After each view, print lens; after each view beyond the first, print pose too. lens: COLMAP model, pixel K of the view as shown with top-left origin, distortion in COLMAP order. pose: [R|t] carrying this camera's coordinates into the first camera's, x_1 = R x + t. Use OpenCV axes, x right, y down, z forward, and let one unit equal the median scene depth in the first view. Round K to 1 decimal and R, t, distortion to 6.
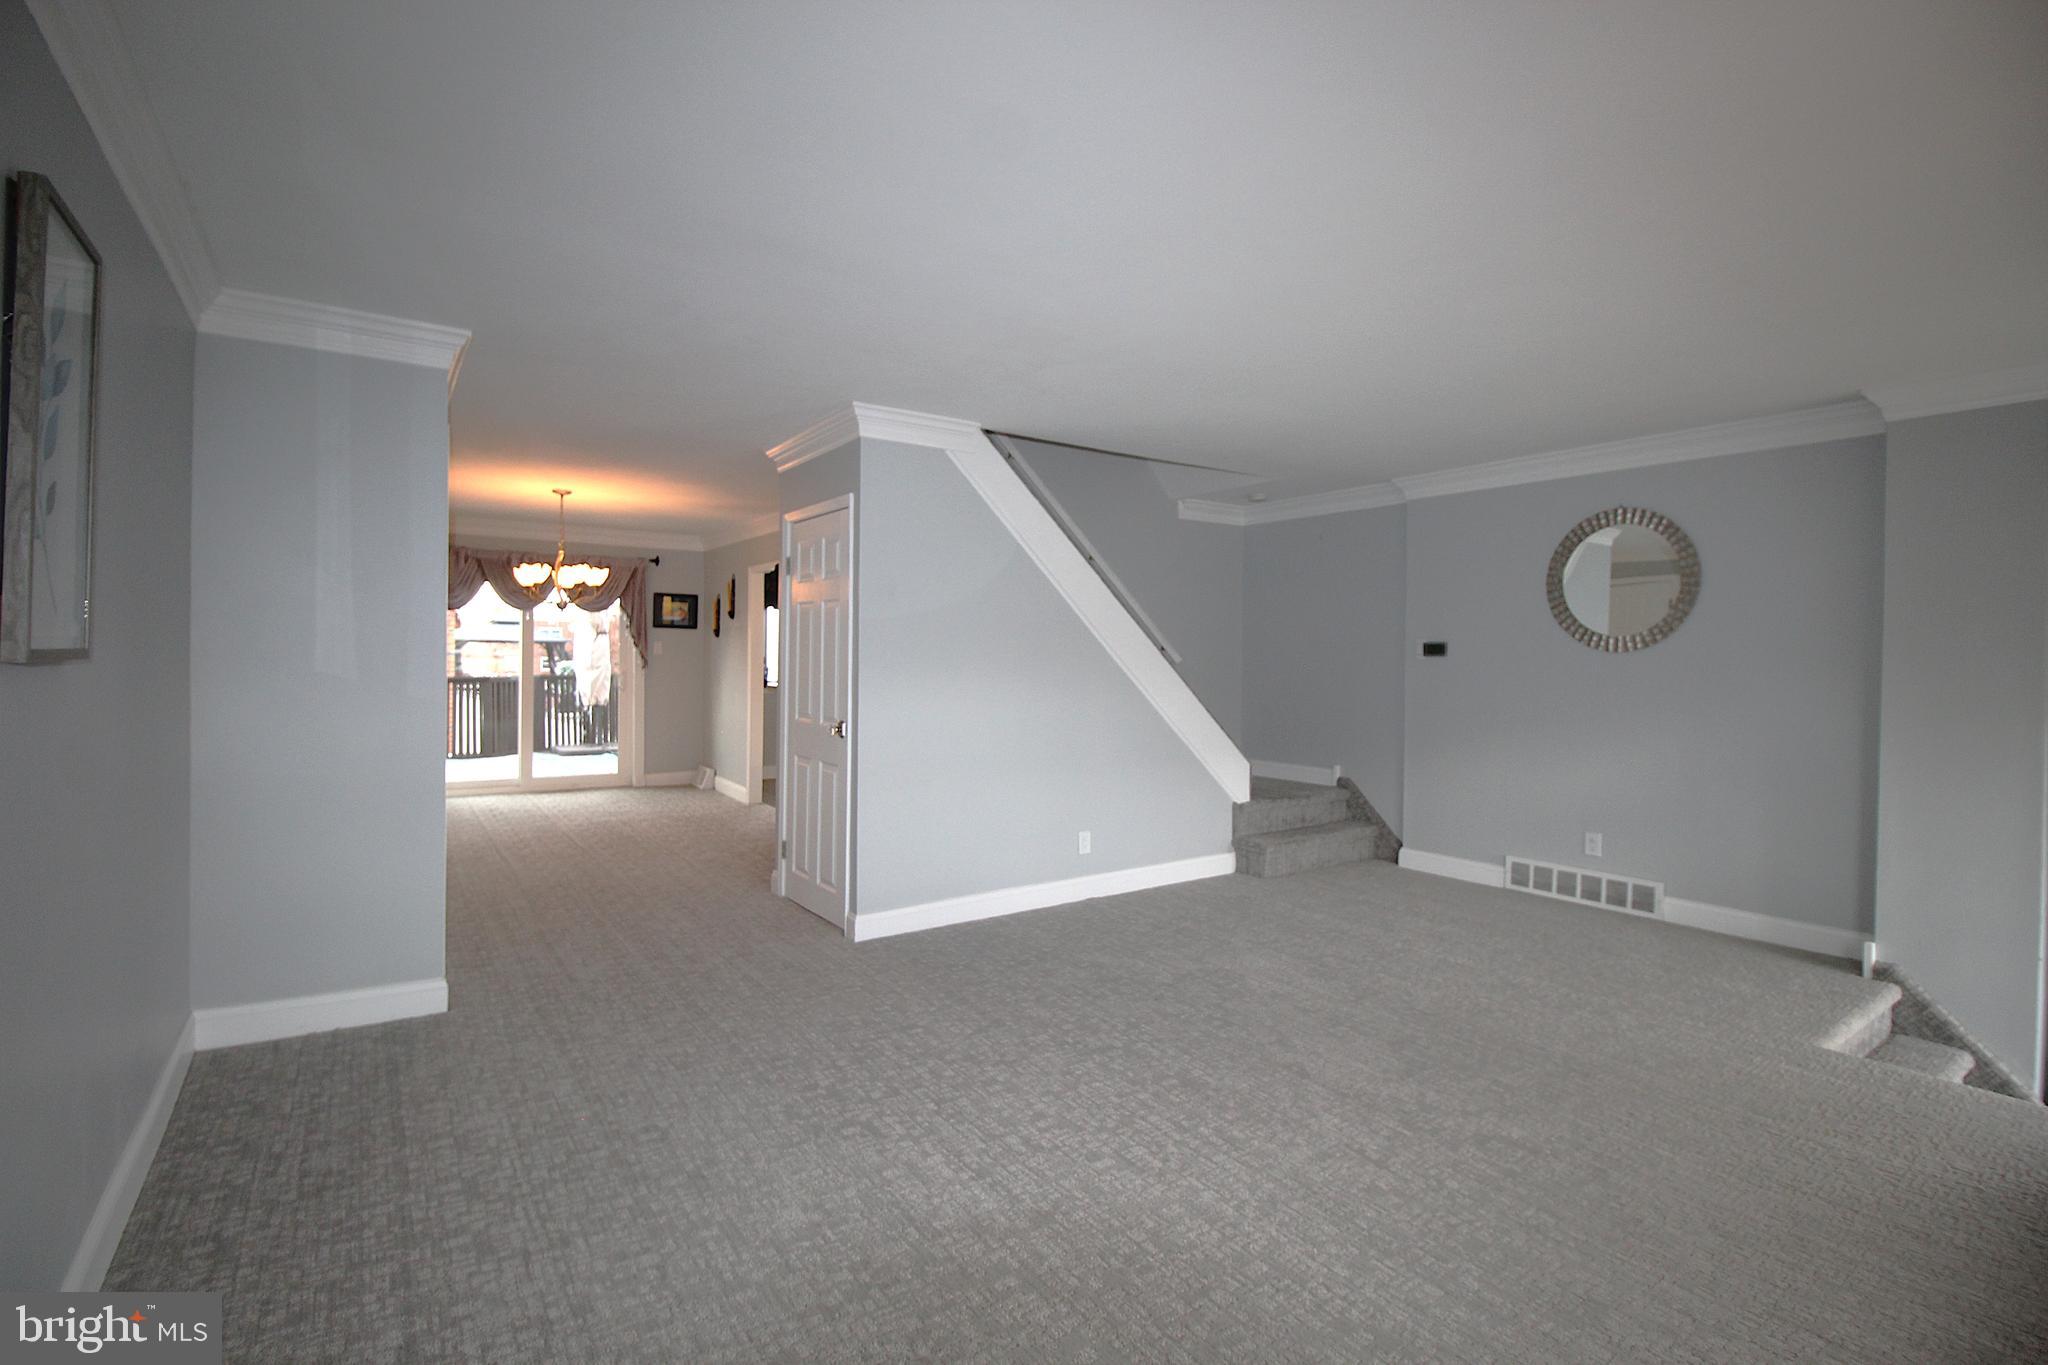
lens RADIAL K [[953.3, 0, 1026.0], [0, 953.3, 668.8], [0, 0, 1]] dist [-0.019017, -0.000871]
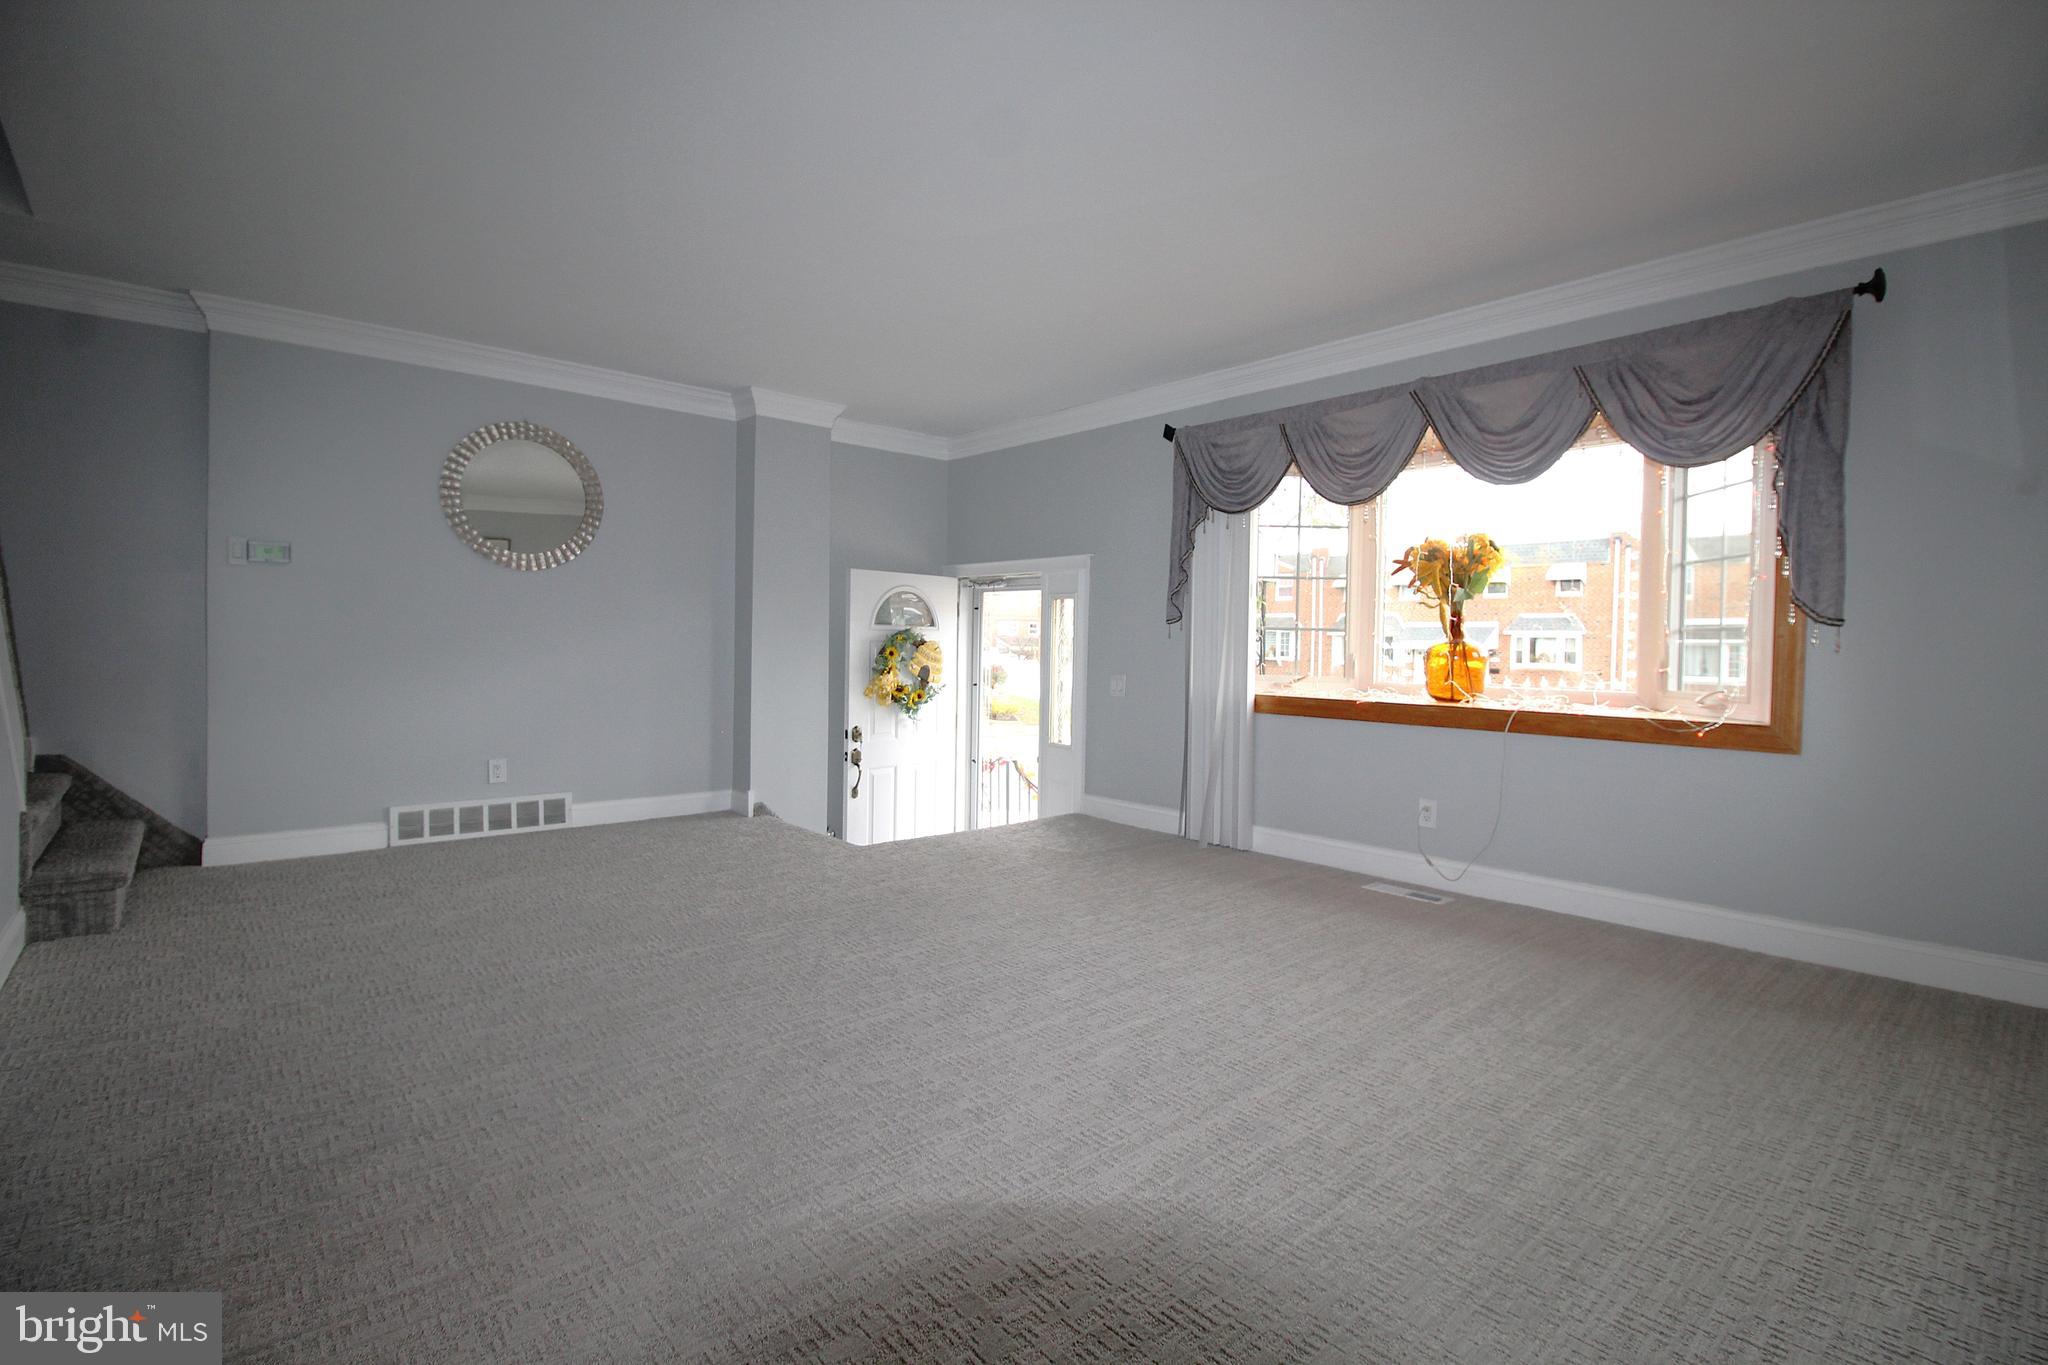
lens RADIAL K [[953.3, 0, 1023.9], [0, 953.3, 687.9], [0, 0, 1]] dist [-0.019017, -0.000871]
pose [[-0.128595, -0.065167, 0.989554, -0.408238], [-0.013910, 0.997859, 0.063906, 0.031705], [-0.991600, -0.005547, -0.129226, 0.585275]]
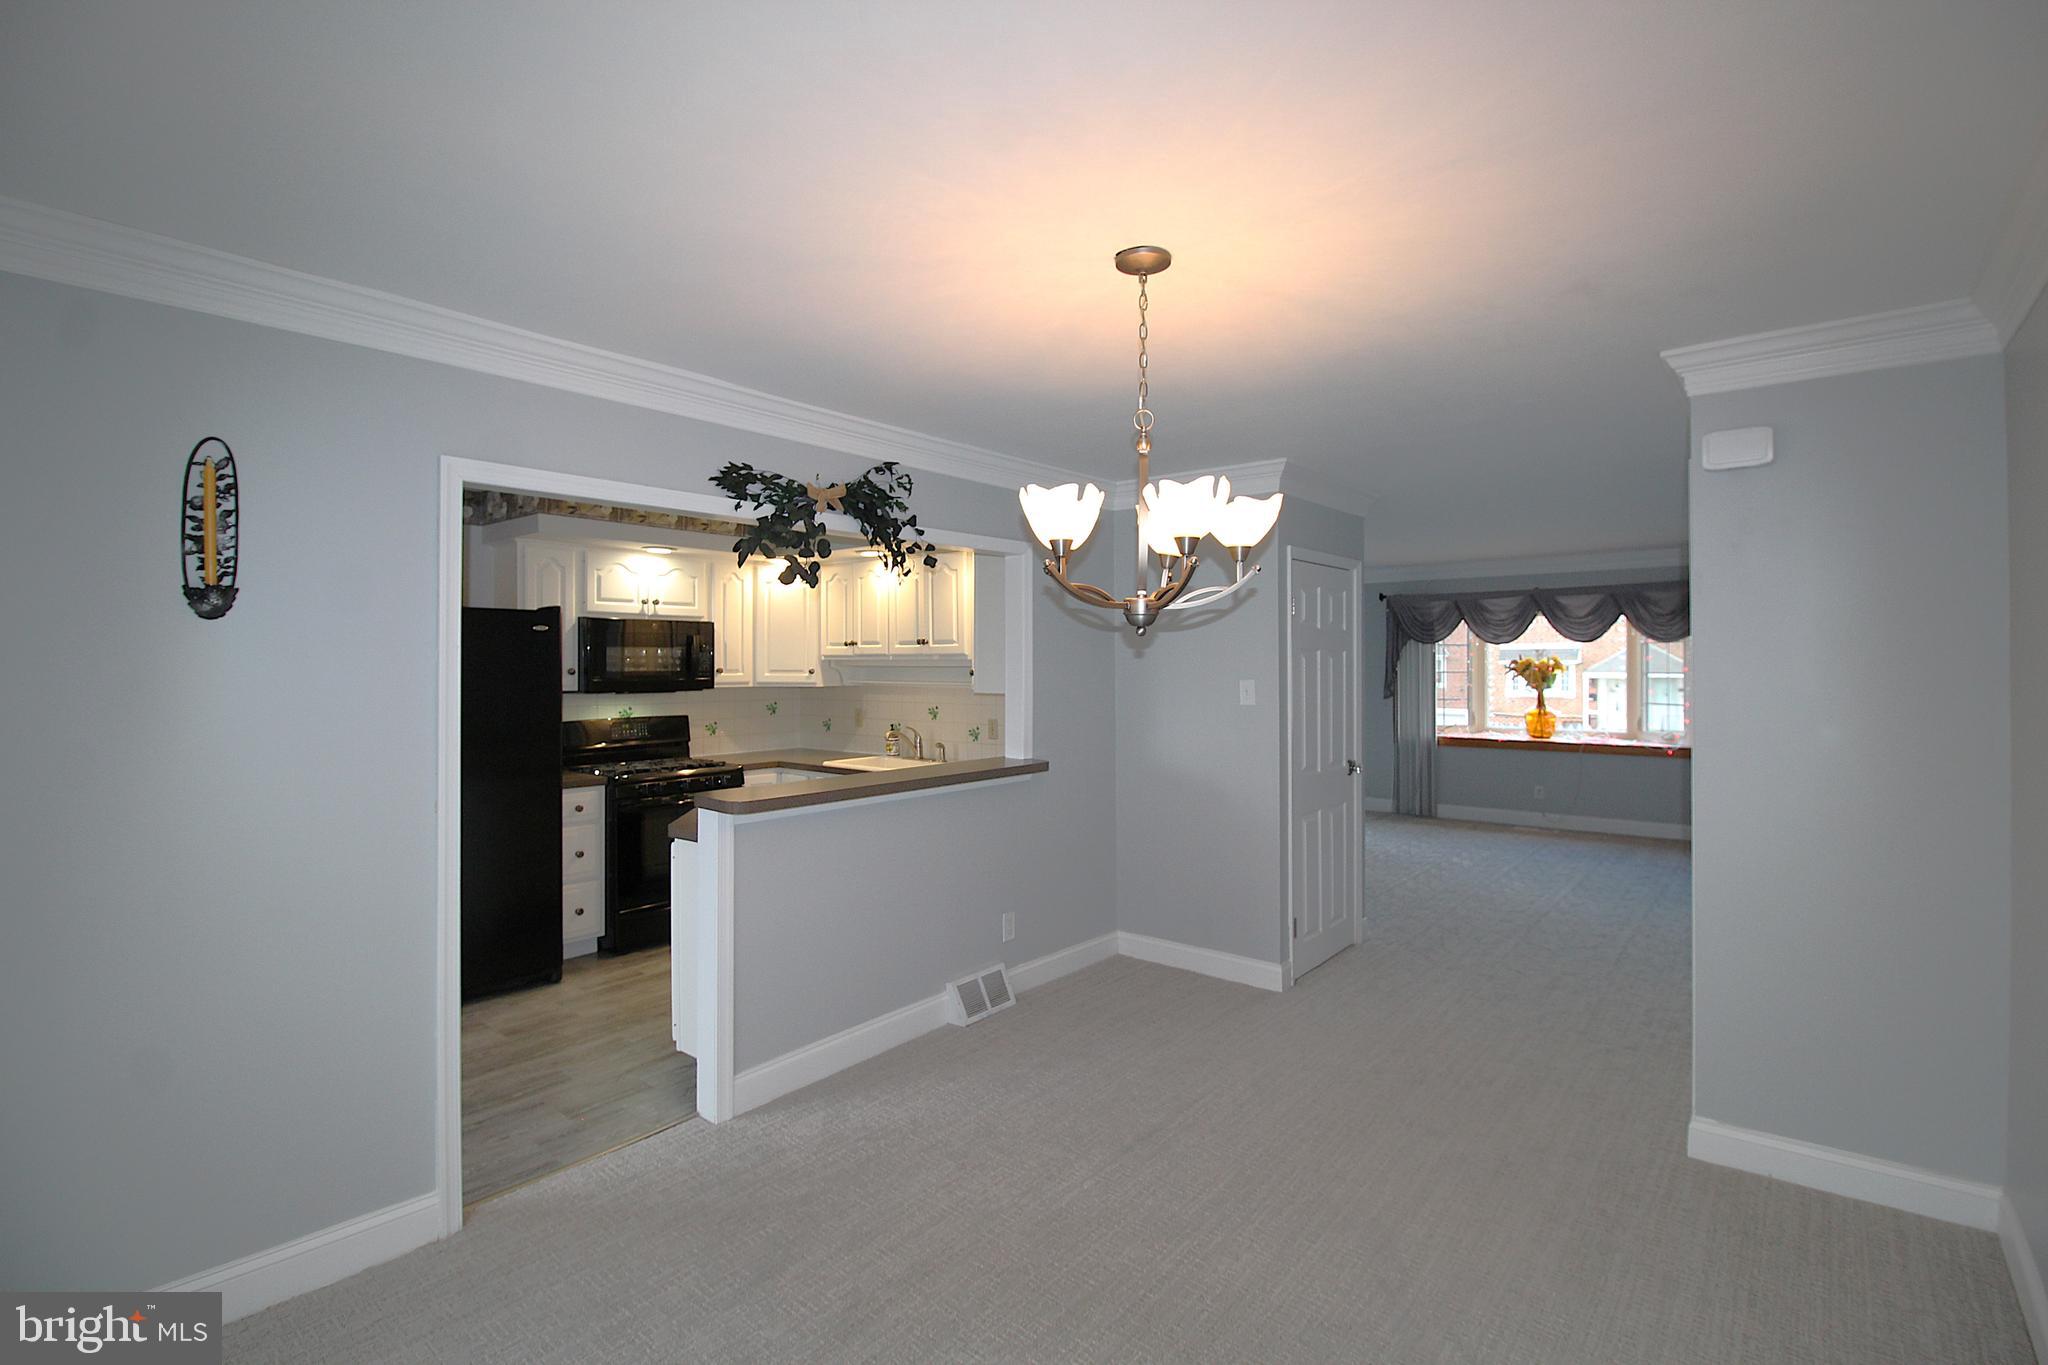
lens RADIAL K [[953.3, 0, 1022.4], [0, 953.3, 680.2], [0, 0, 1]] dist [-0.019017, -0.000871]
pose [[-0.270439, -0.040000, 0.961906, -0.826446], [-0.000187, 0.999139, 0.041496, -0.047314], [-0.962737, 0.011042, -0.270214, 1.190398]]
